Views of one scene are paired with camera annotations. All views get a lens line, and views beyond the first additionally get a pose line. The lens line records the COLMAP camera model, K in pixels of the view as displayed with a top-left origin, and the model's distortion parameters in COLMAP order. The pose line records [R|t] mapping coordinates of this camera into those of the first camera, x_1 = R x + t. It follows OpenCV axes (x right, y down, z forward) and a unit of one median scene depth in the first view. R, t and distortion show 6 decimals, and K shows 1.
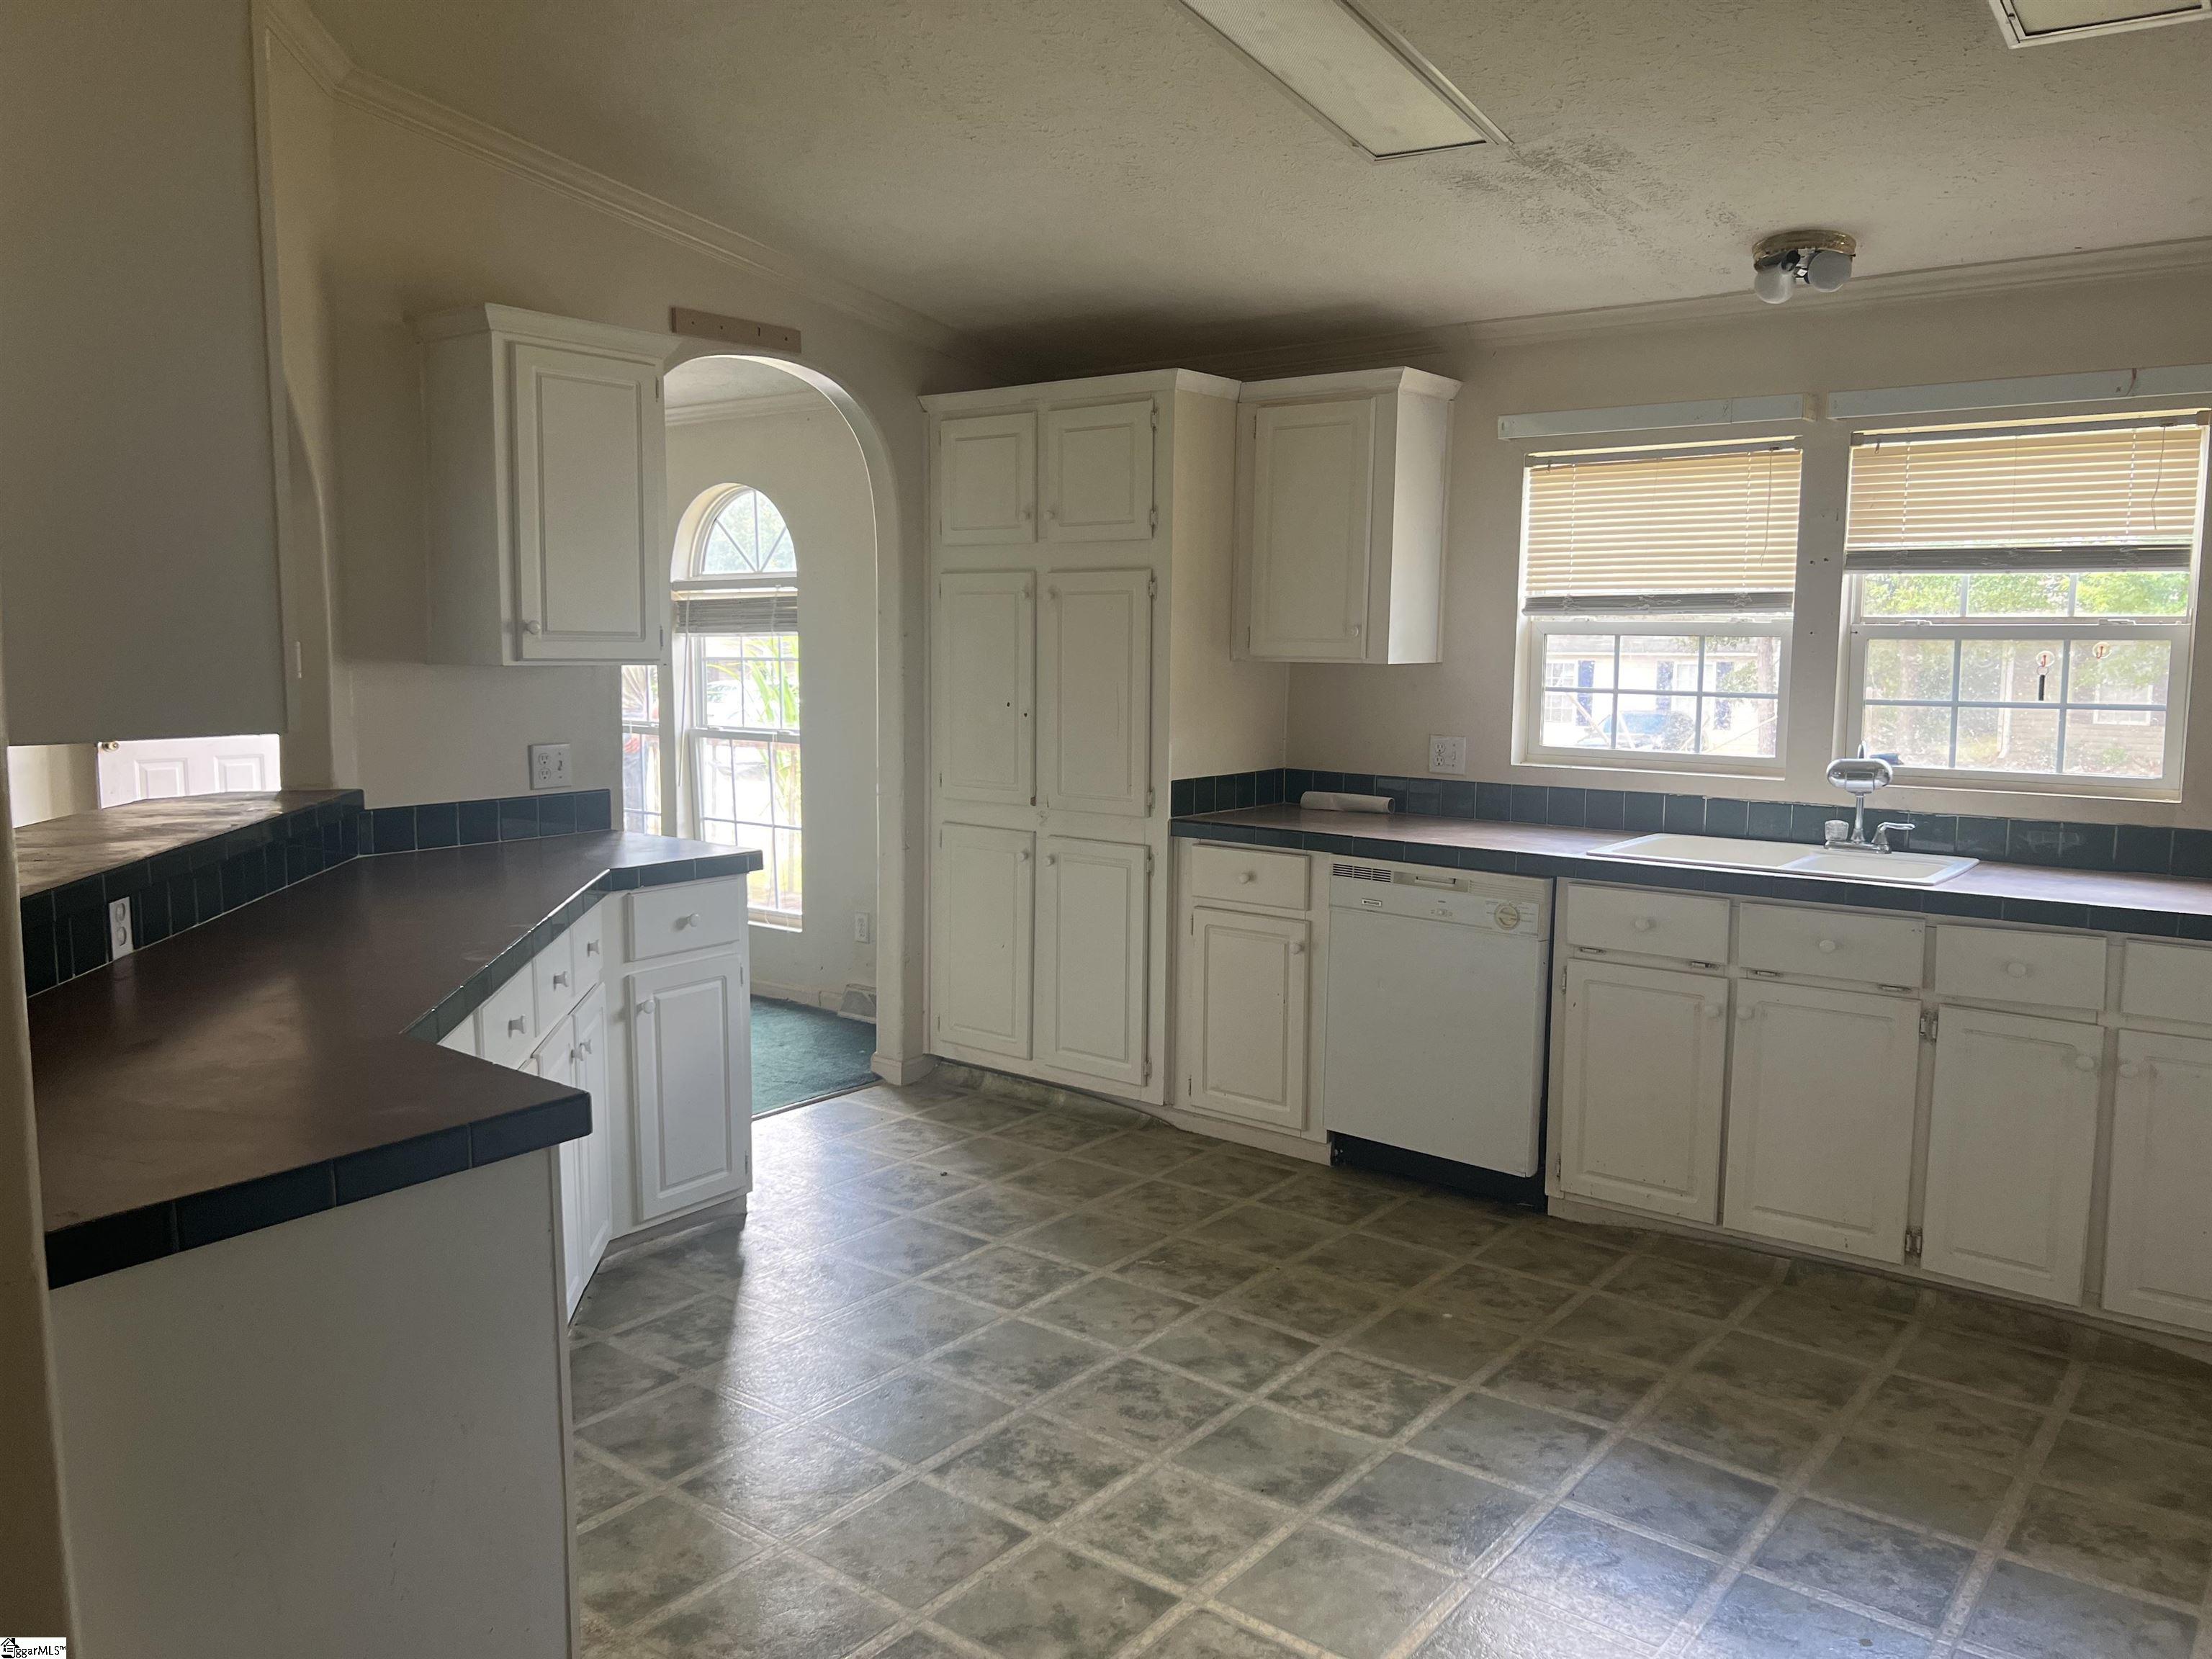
lens RADIAL K [[1662.5, 0, 1103.8], [0, 1662.5, 825.9], [0, 0, 1]] dist [0.010876, -0.000639]
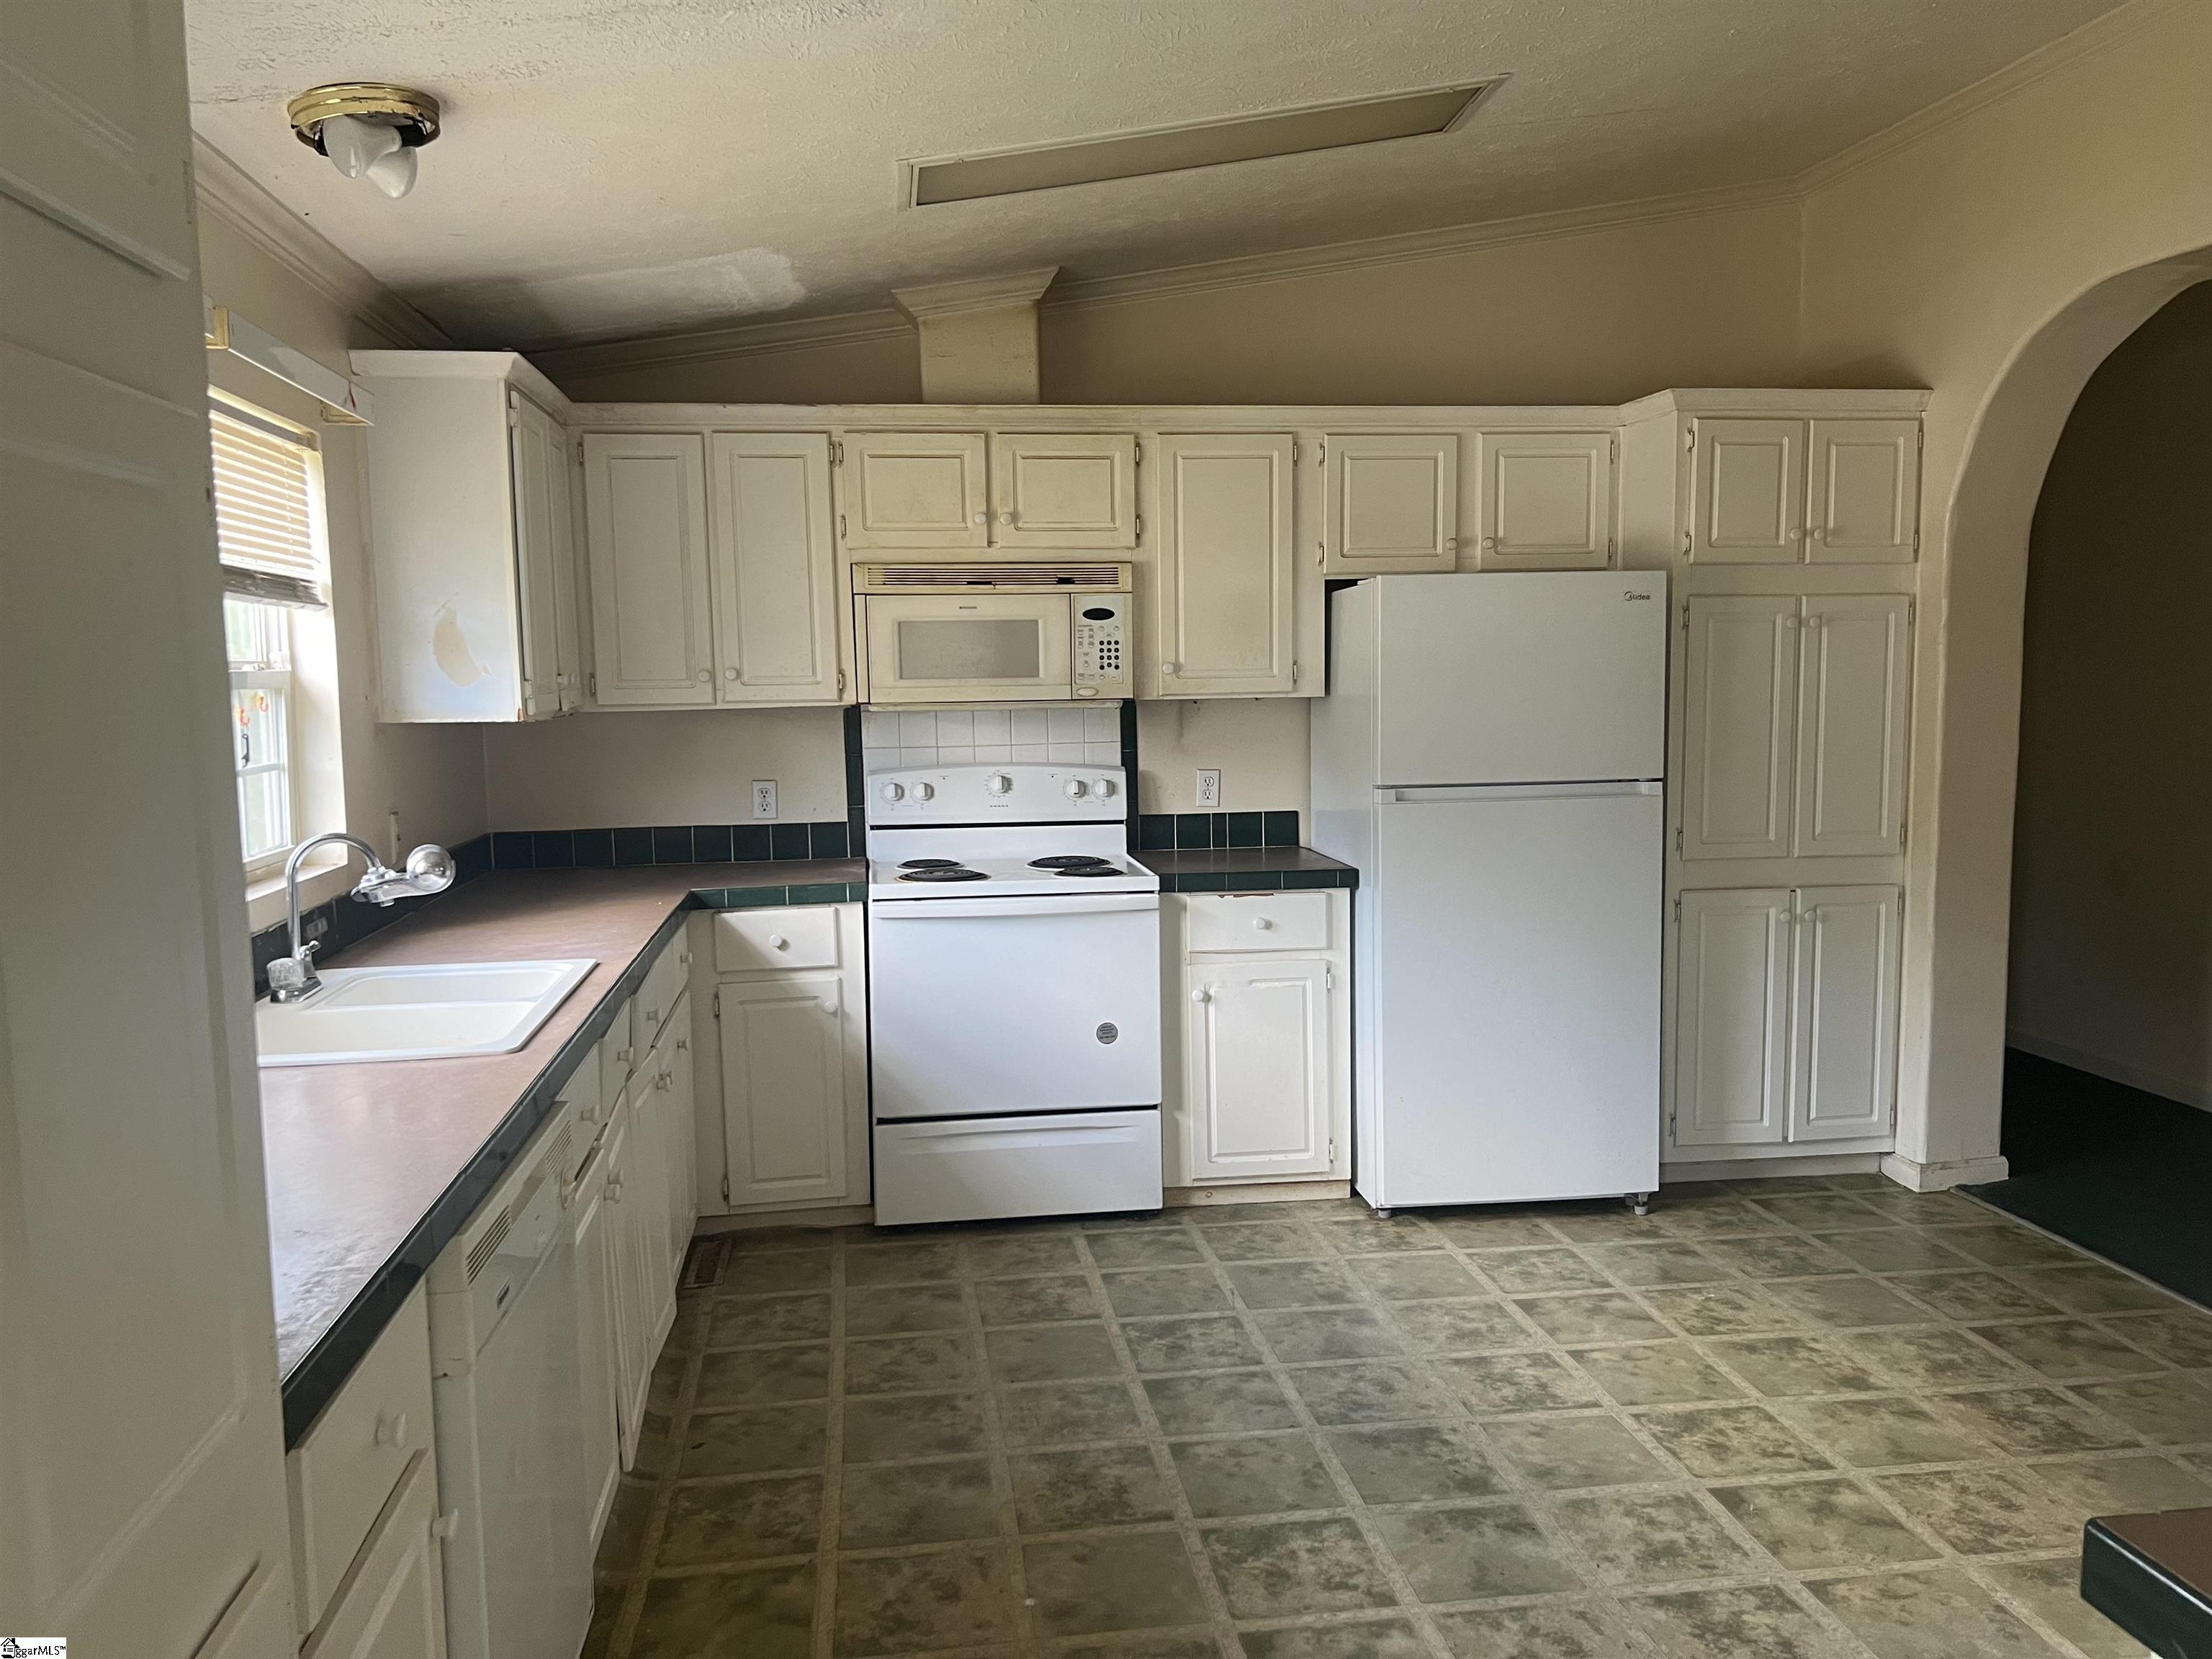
lens RADIAL K [[1662.5, 0, 1101.7], [0, 1662.5, 835.3], [0, 0, 1]] dist [0.010876, -0.000639]
pose [[-0.719709, -0.060455, 0.691638, -0.369390], [0.097717, 0.977464, 0.187122, -0.206033], [-0.687364, 0.202259, -0.697583, 1.742934]]
